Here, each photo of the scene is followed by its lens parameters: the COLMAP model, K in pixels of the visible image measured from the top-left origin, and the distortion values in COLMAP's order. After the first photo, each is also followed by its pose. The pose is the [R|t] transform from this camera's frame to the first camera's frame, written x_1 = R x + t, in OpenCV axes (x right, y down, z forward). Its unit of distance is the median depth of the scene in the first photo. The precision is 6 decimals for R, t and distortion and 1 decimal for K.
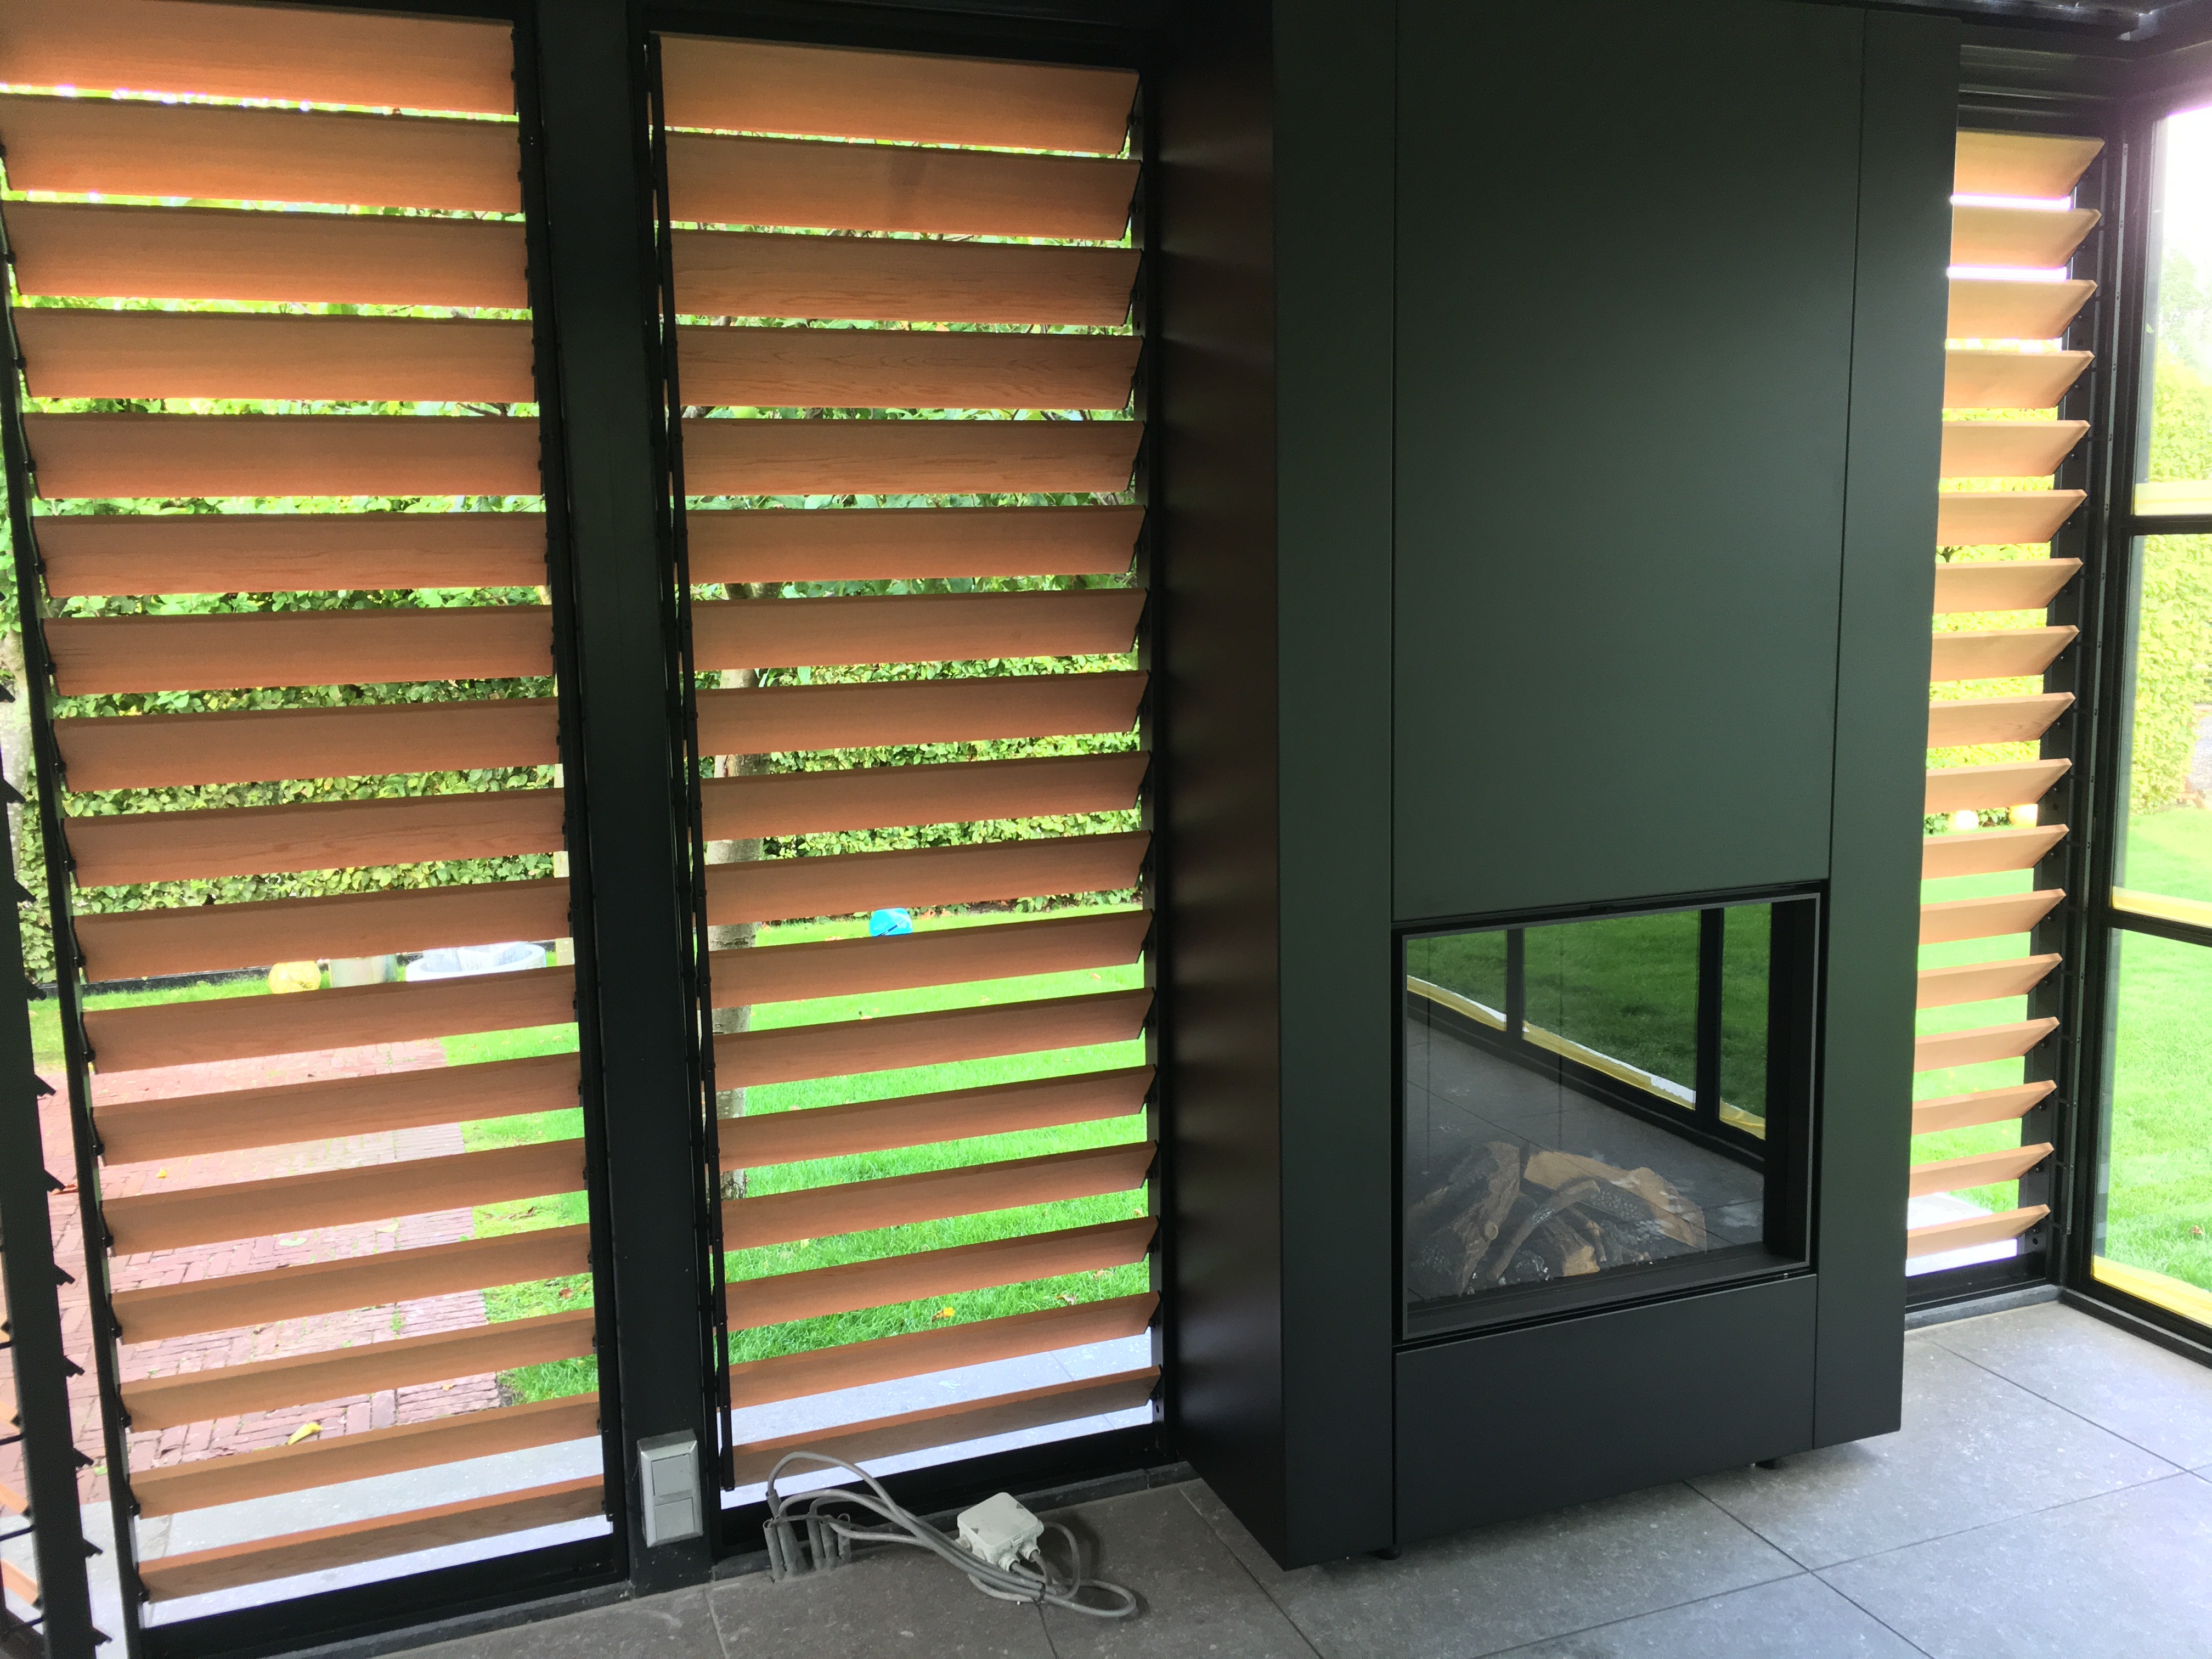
lens RADIAL K [[1883.6, 0, 1102.2], [0, 1883.6, 811.8], [0, 0, 1]] dist [0.079573, -0.101075]
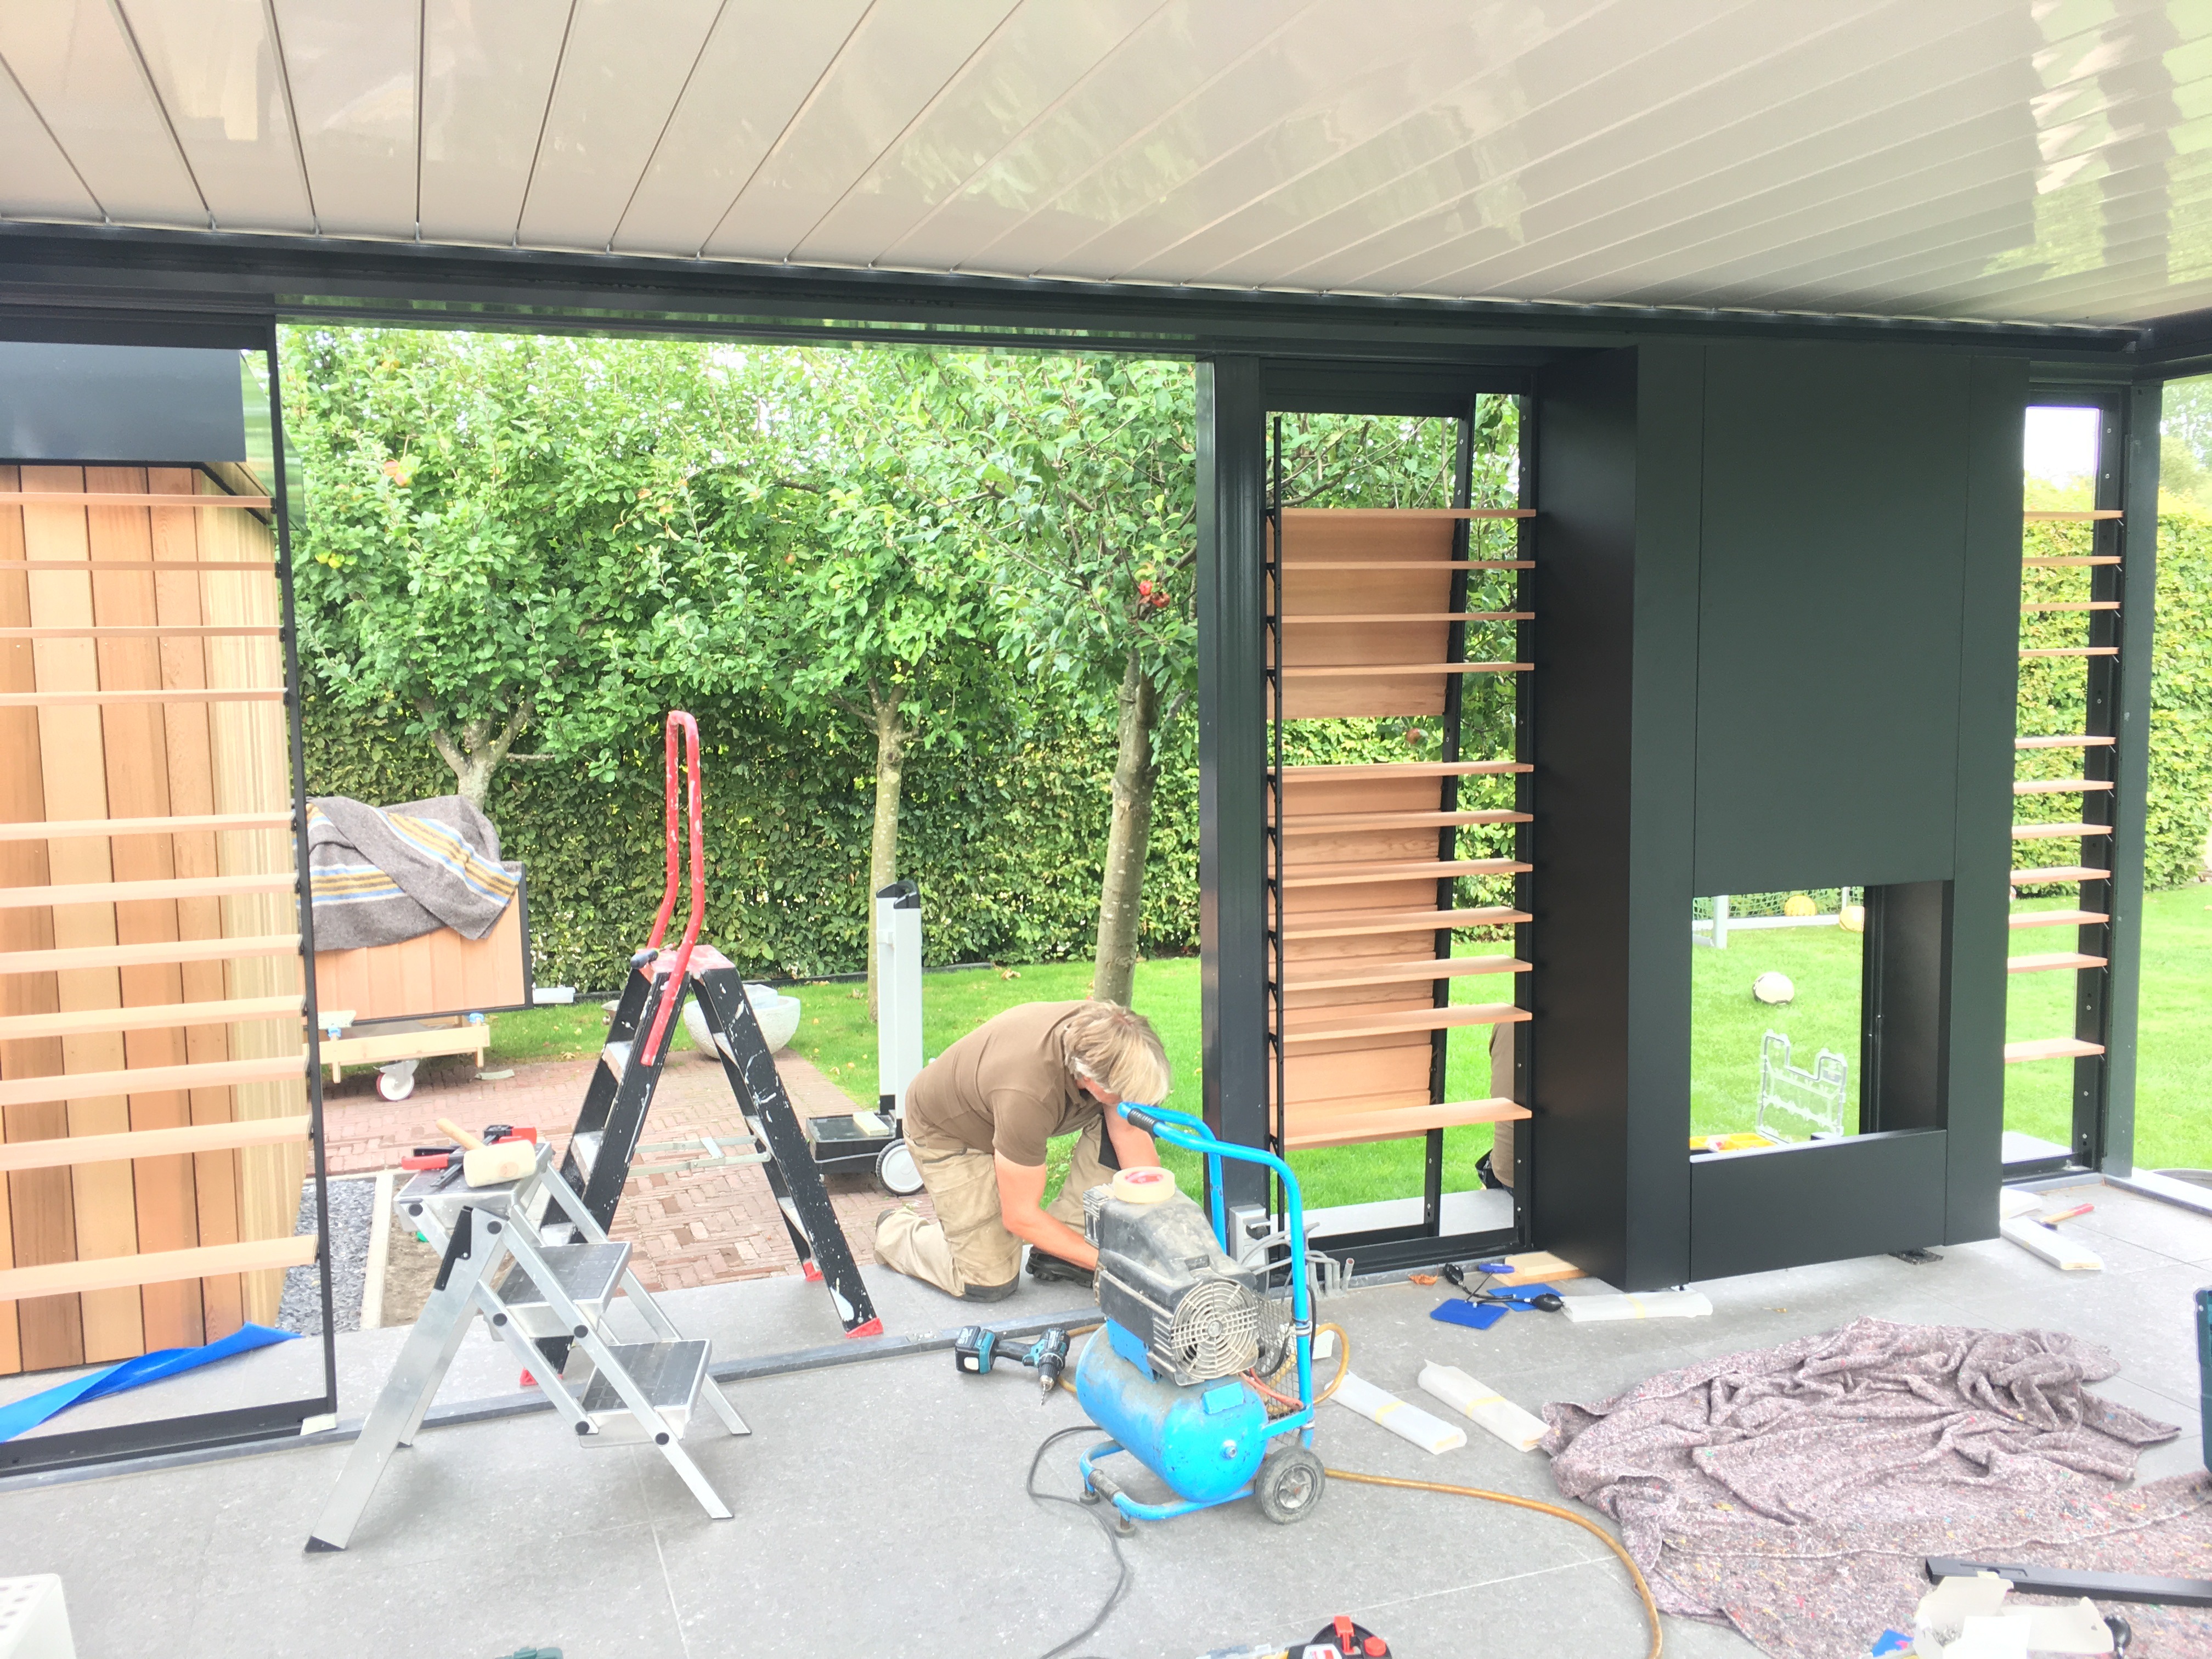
lens RADIAL K [[1883.6, 0, 1095.8], [0, 1883.6, 814.9], [0, 0, 1]] dist [0.079573, -0.101075]
pose [[0.999836, 0.007364, -0.016517, -0.307210], [-0.008118, 0.998907, -0.046038, 0.058573], [0.016160, 0.046165, 0.998803, -0.606378]]
